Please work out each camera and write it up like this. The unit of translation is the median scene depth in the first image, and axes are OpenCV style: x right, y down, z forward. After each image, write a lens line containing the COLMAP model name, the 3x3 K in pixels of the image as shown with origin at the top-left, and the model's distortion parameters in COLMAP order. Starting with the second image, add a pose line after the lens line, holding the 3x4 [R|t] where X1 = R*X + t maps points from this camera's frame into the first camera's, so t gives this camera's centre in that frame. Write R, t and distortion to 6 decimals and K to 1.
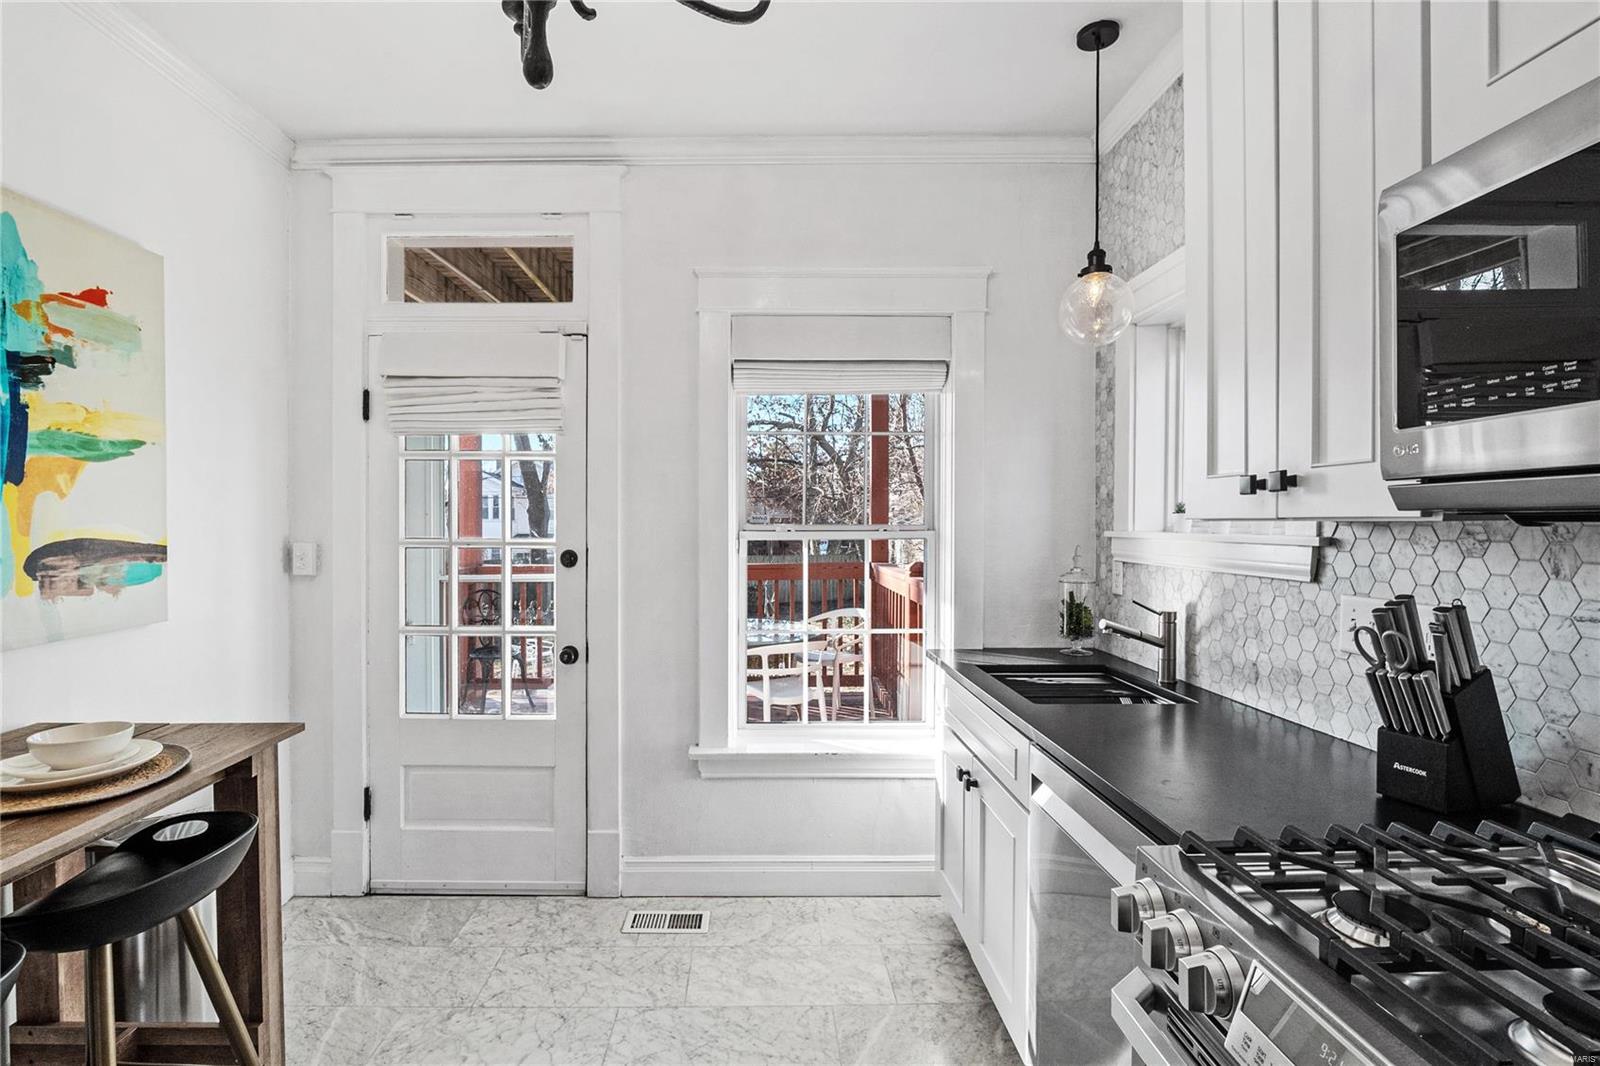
lens RADIAL K [[781.4, 0, 762.3], [0, 781.4, 532.6], [0, 0, 1]] dist [-0.002547, -0.012011]
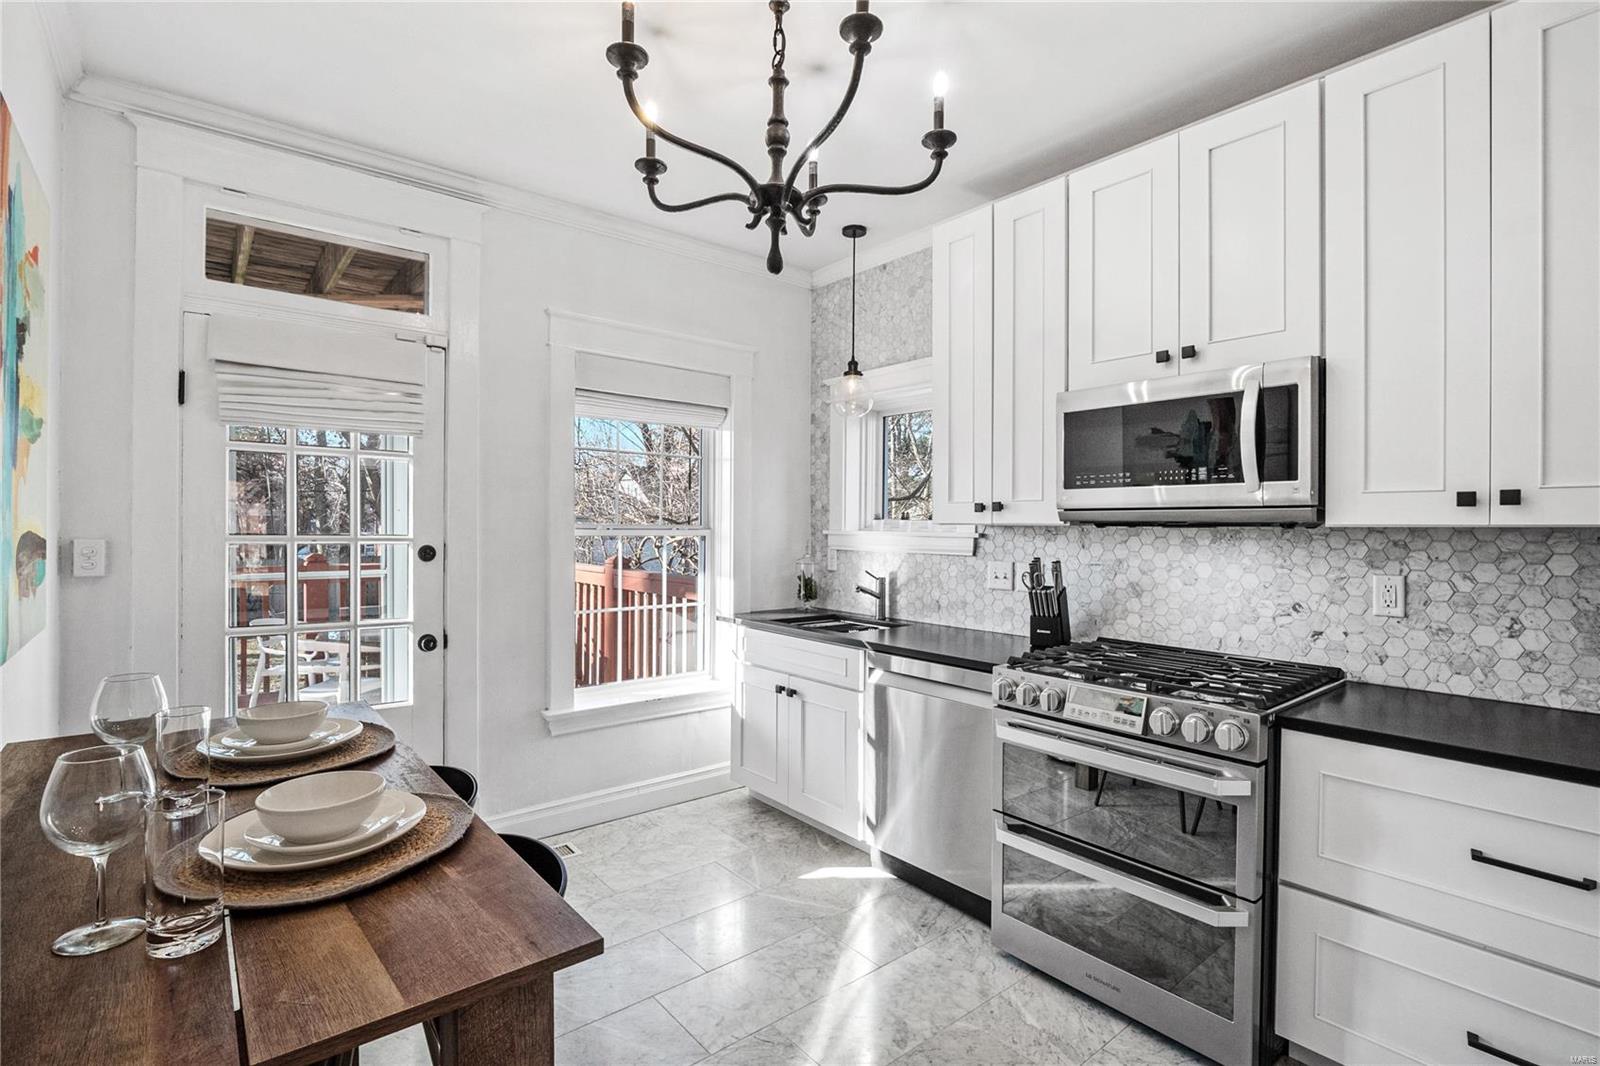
lens RADIAL K [[762.8, 0, 801.0], [0, 762.8, 527.4], [0, 0, 1]] dist [0.000424, -0.009837]
pose [[0.775982, 0.007483, 0.630711, -0.681232], [-0.002225, 0.999956, -0.009127, 0.007374], [-0.630751, 0.005679, 0.775964, -0.188898]]
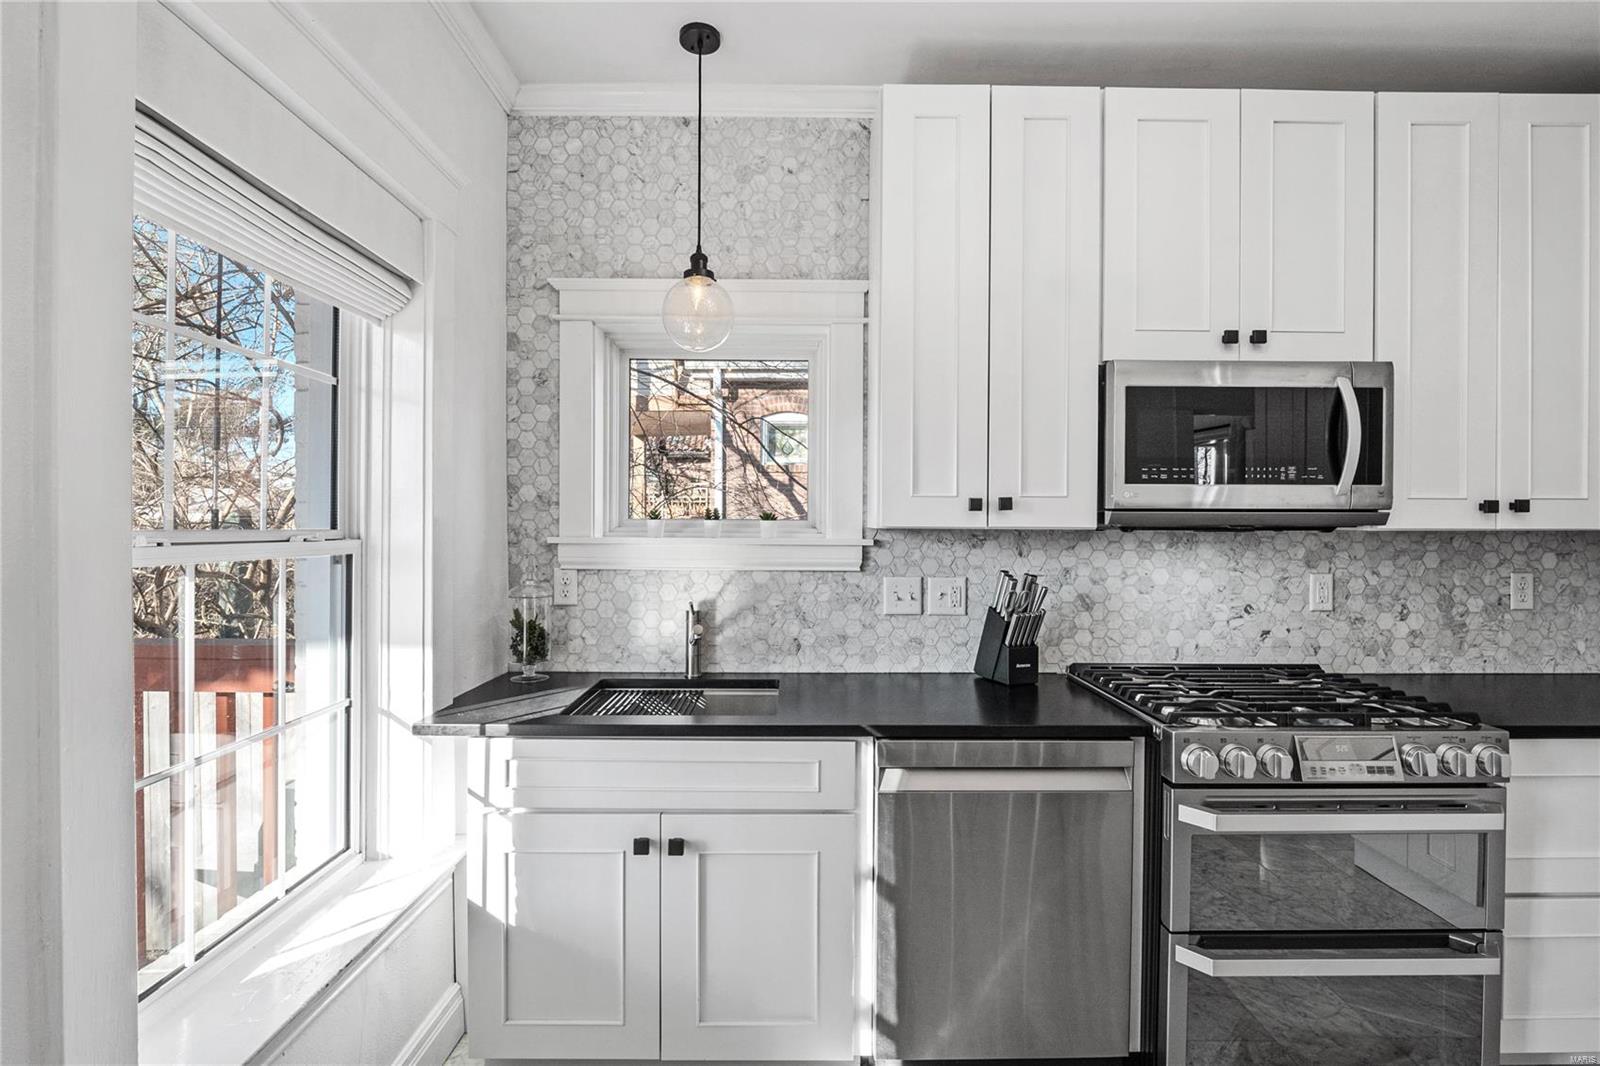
lens RADIAL K [[741.2, 0, 743.7], [0, 741.2, 529.0], [0, 0, 1]] dist [-0.000272, -0.009583]
pose [[-0.006827, 0.000749, 0.999976, -0.515125], [0.007516, 0.999972, -0.000698, -0.011147], [-0.999948, 0.007512, -0.006833, 0.955191]]
